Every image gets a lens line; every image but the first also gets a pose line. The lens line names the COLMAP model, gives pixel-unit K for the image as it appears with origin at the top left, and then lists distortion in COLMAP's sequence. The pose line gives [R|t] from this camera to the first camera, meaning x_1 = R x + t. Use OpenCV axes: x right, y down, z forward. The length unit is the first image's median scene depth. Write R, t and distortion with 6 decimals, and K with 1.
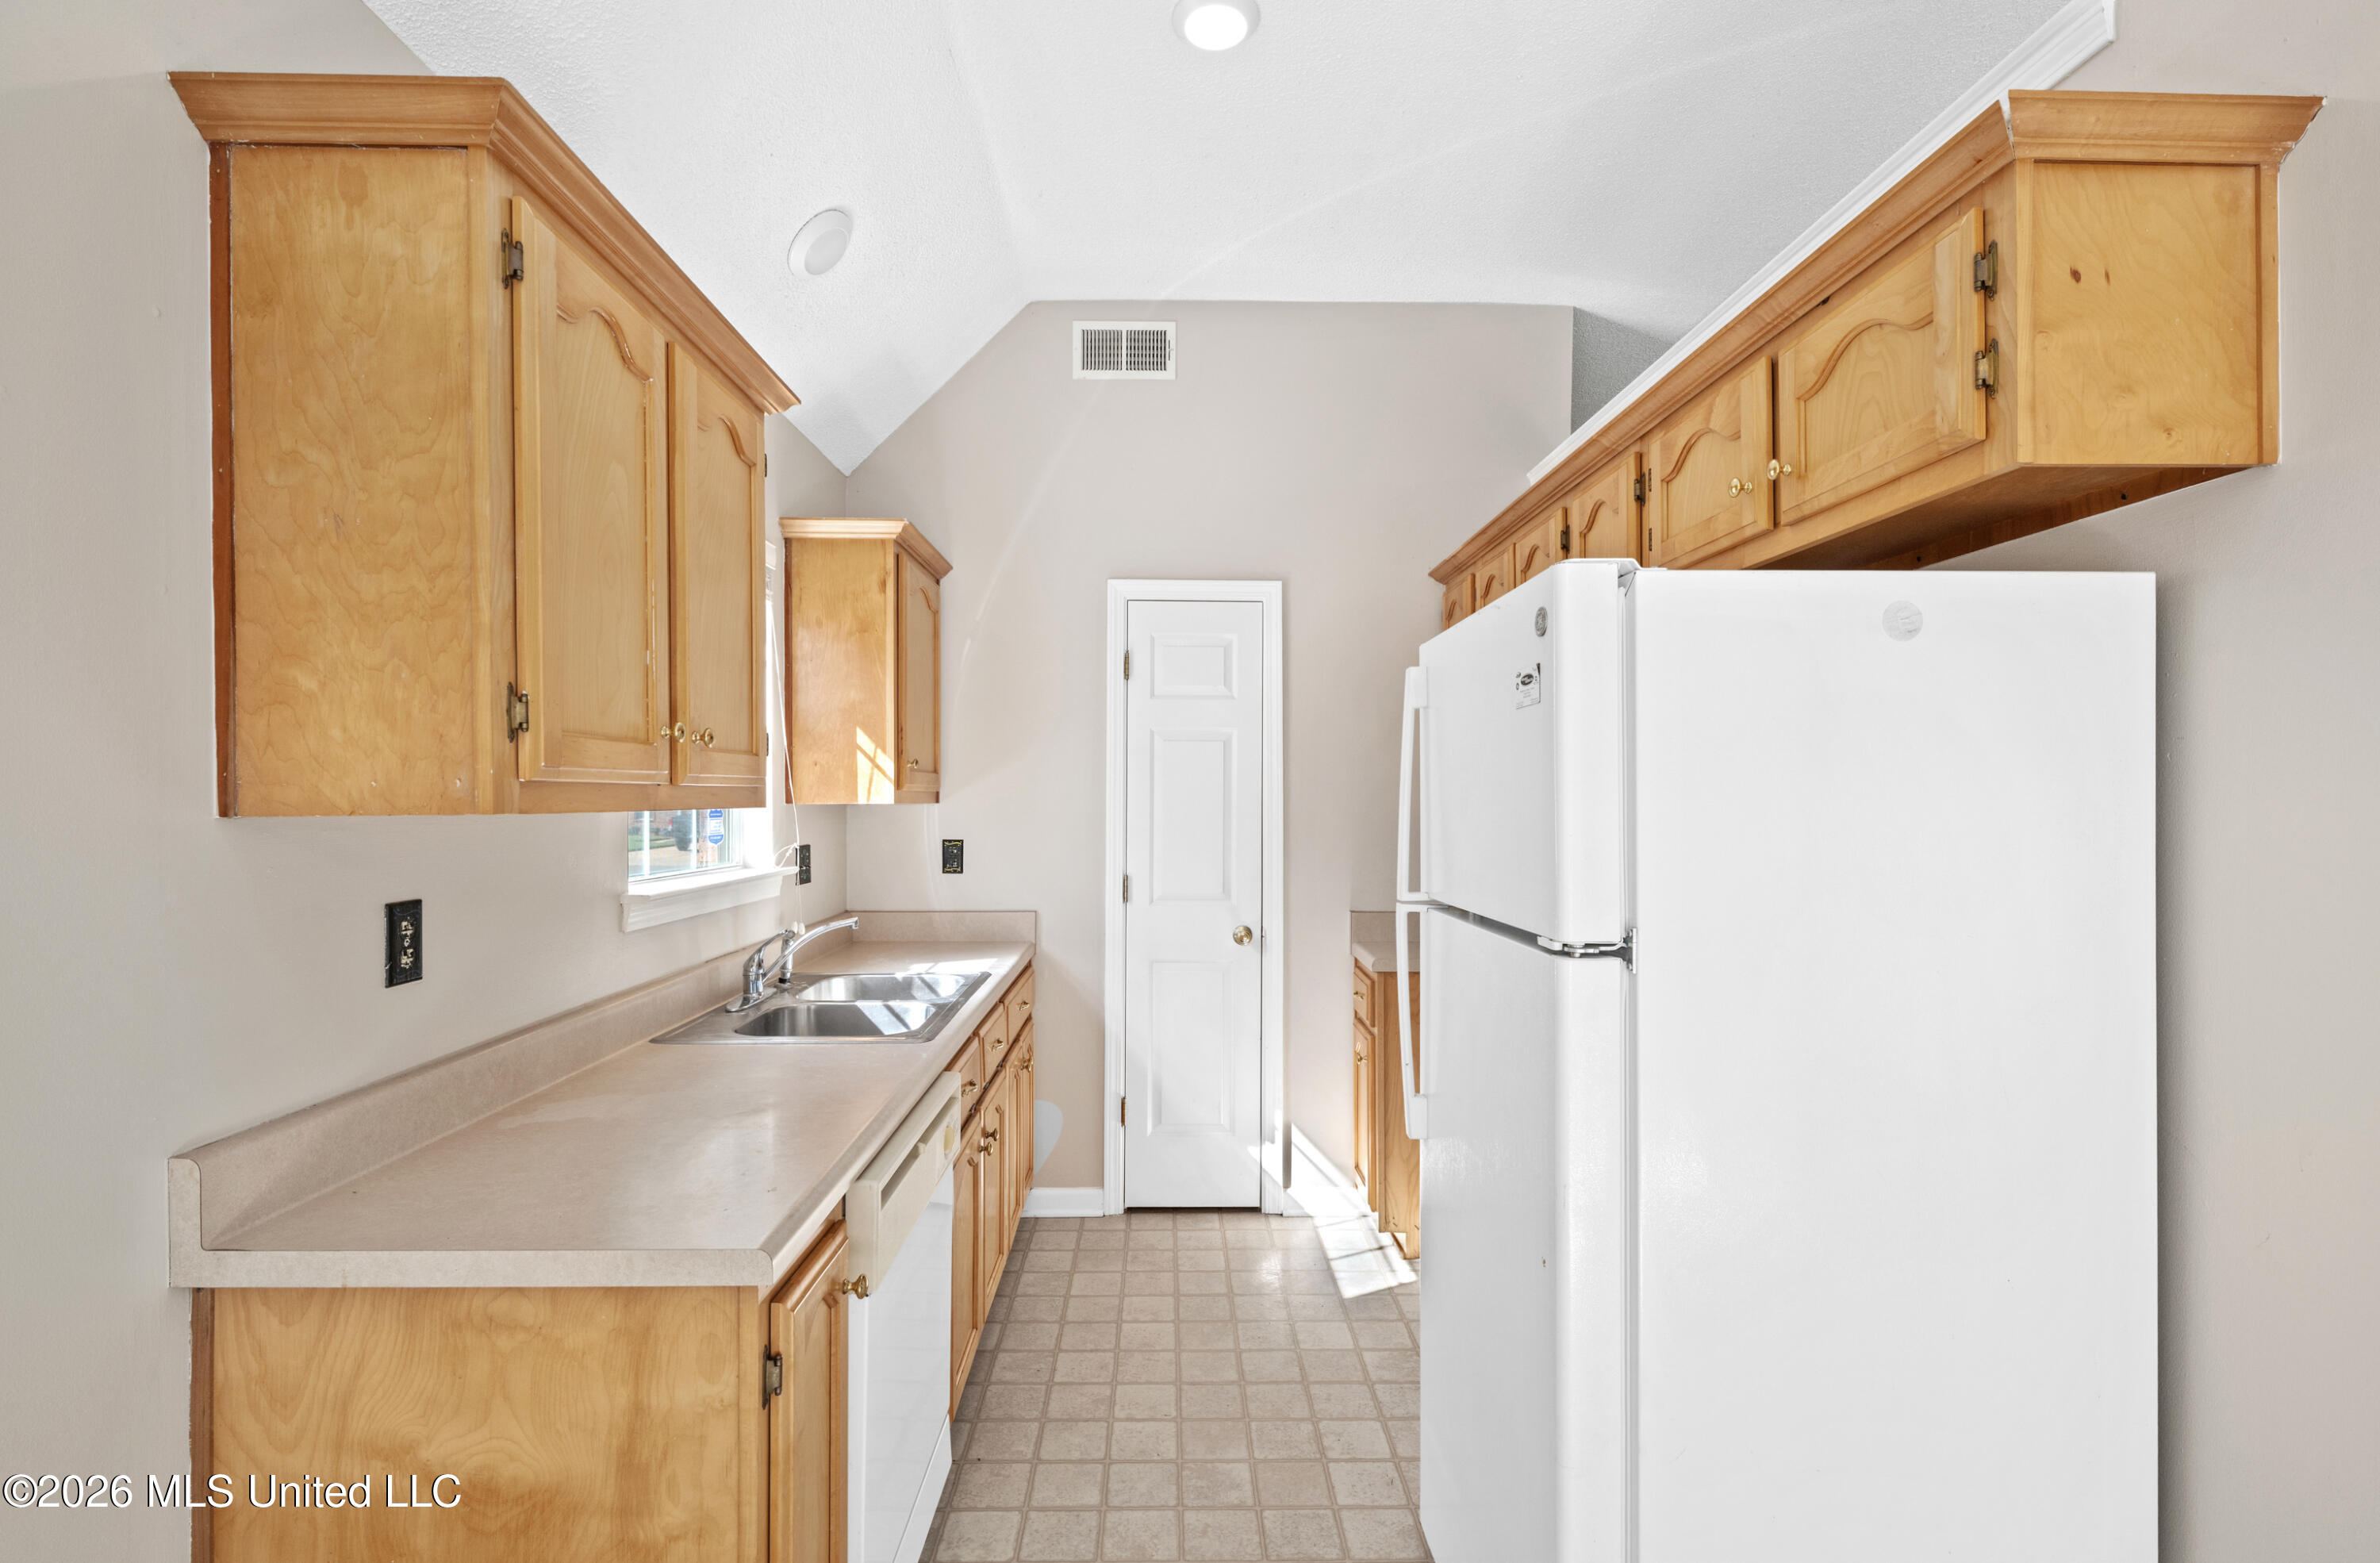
lens RADIAL K [[1080.8, 0, 1186.1], [0, 1080.8, 797.6], [0, 0, 1]] dist [-0.003995, -0.001582]
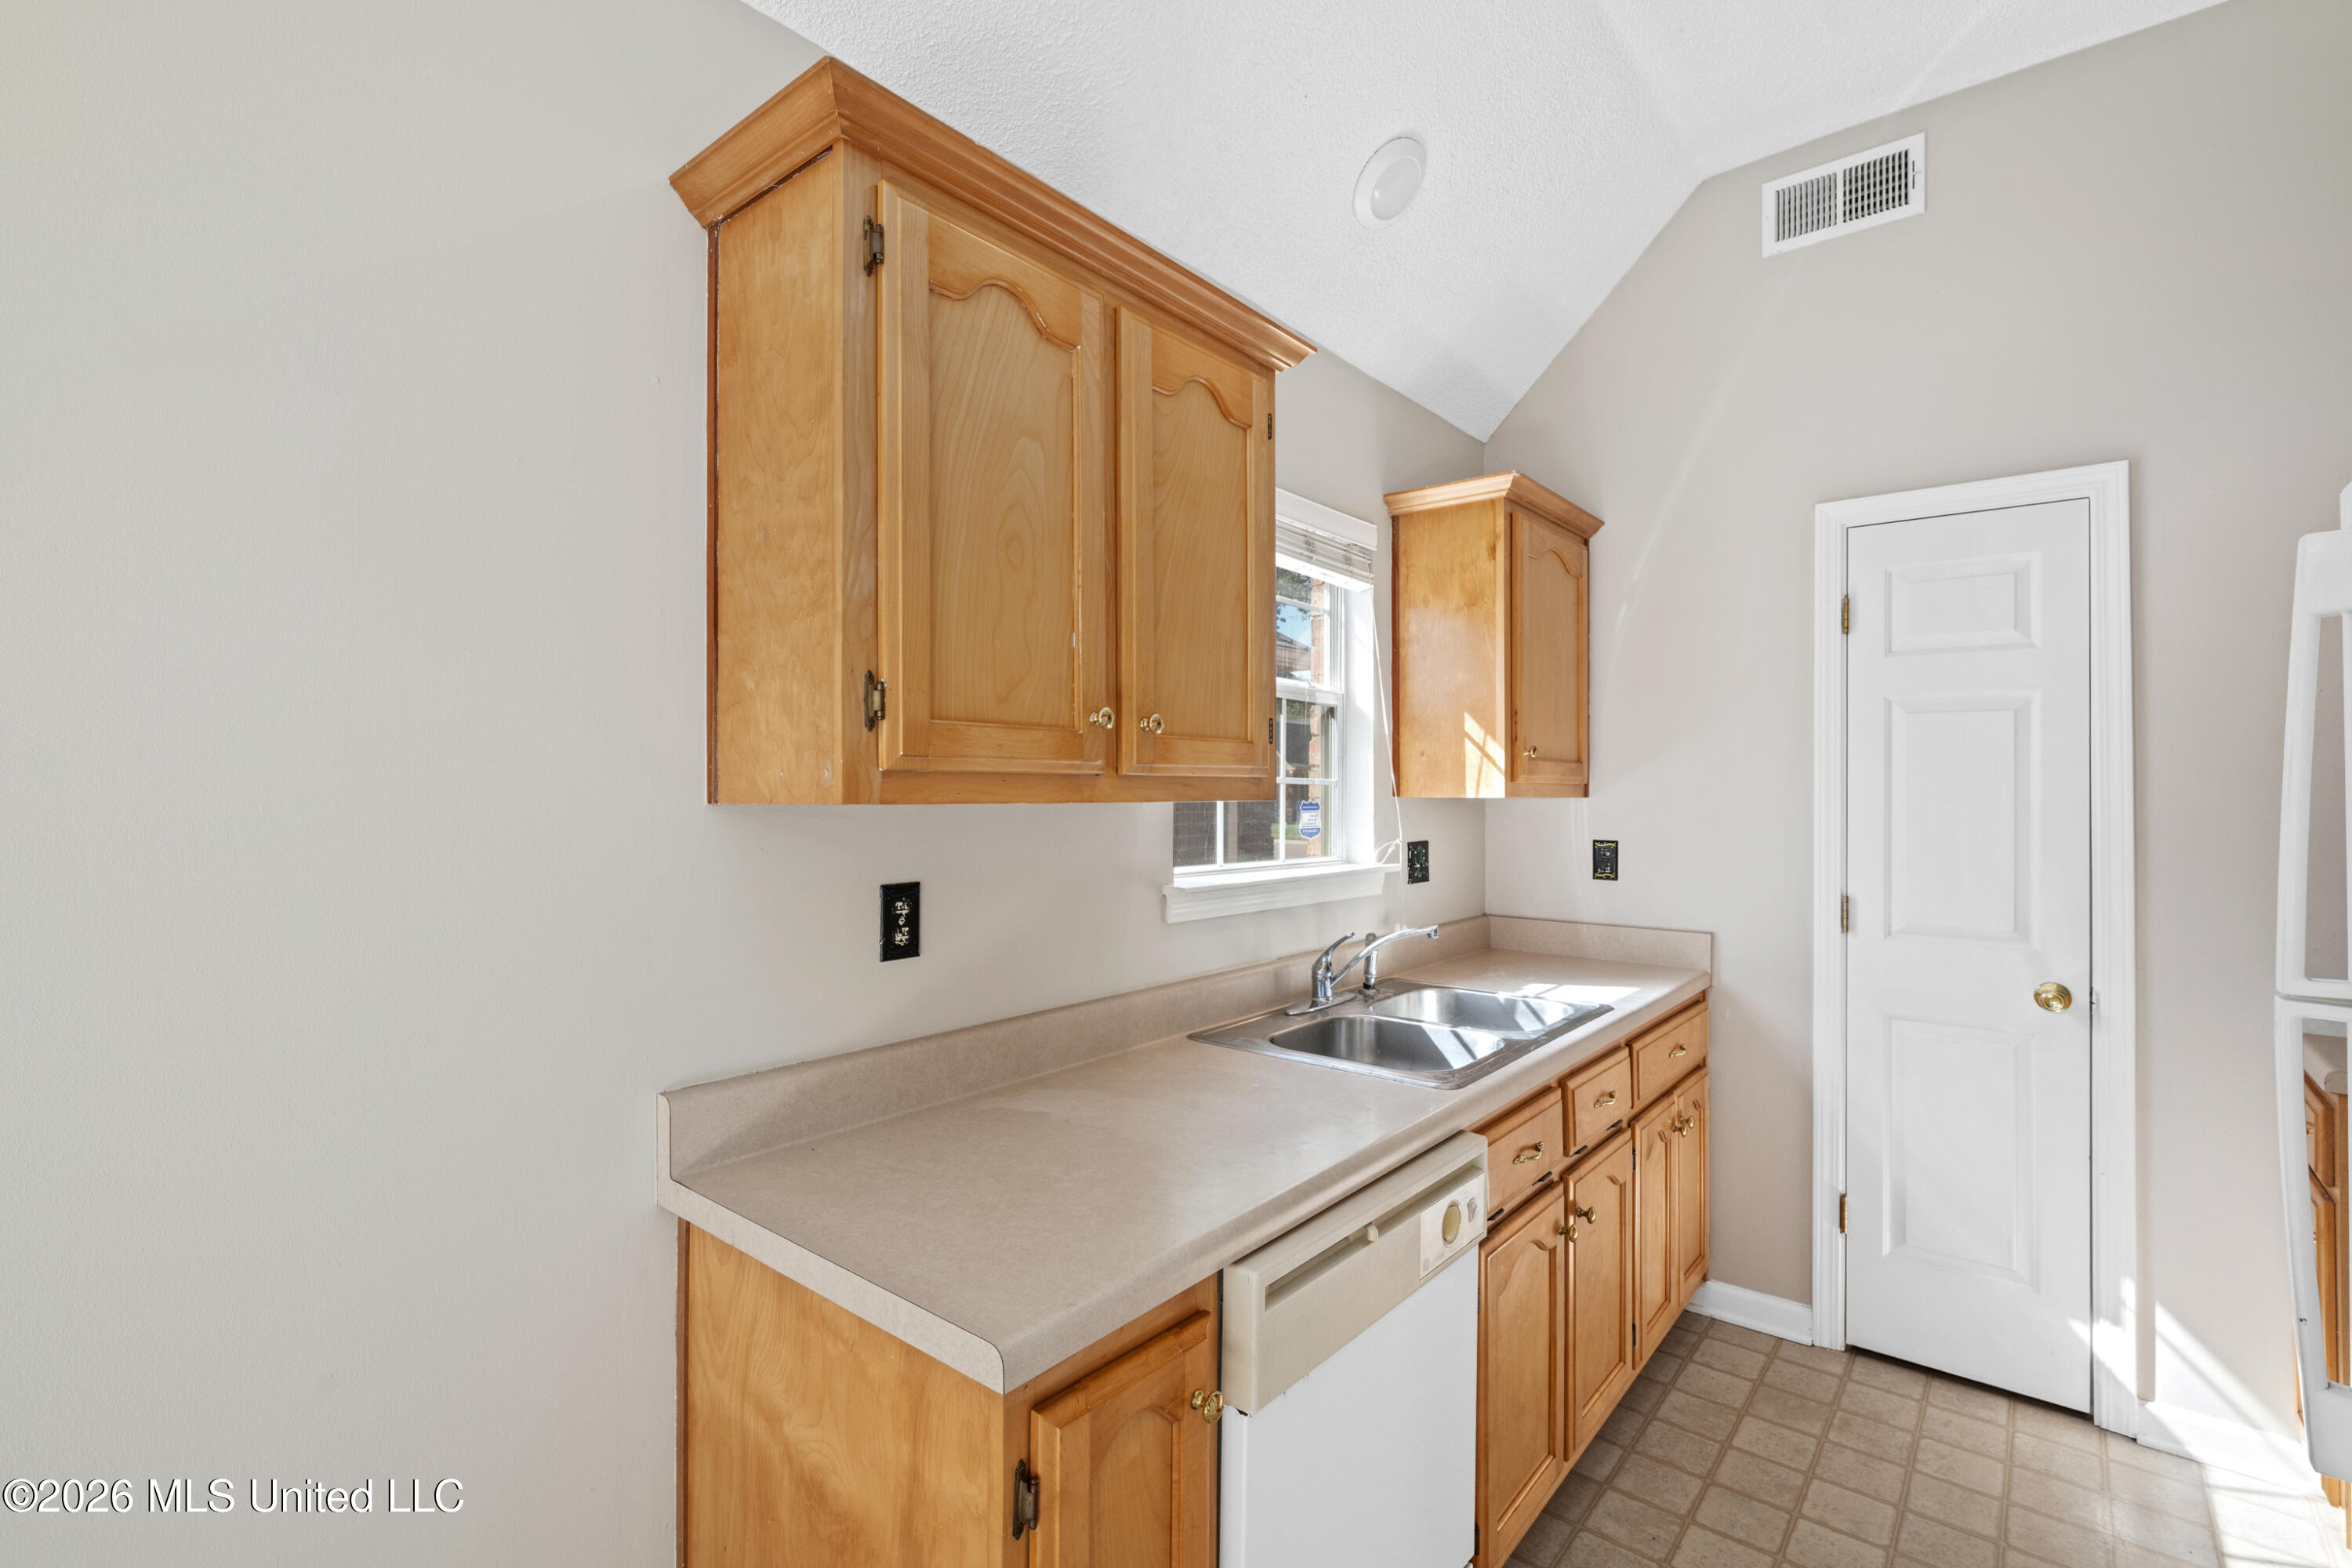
lens RADIAL K [[1045.5, 0, 1165.9], [0, 1045.5, 778.4], [0, 0, 1]] dist [-0.001932, 0.000500]
pose [[0.752252, -0.005503, -0.658853, 0.099359], [-0.003058, 0.999925, -0.011843, 0.001189], [0.658869, 0.010924, 0.752179, 0.220049]]
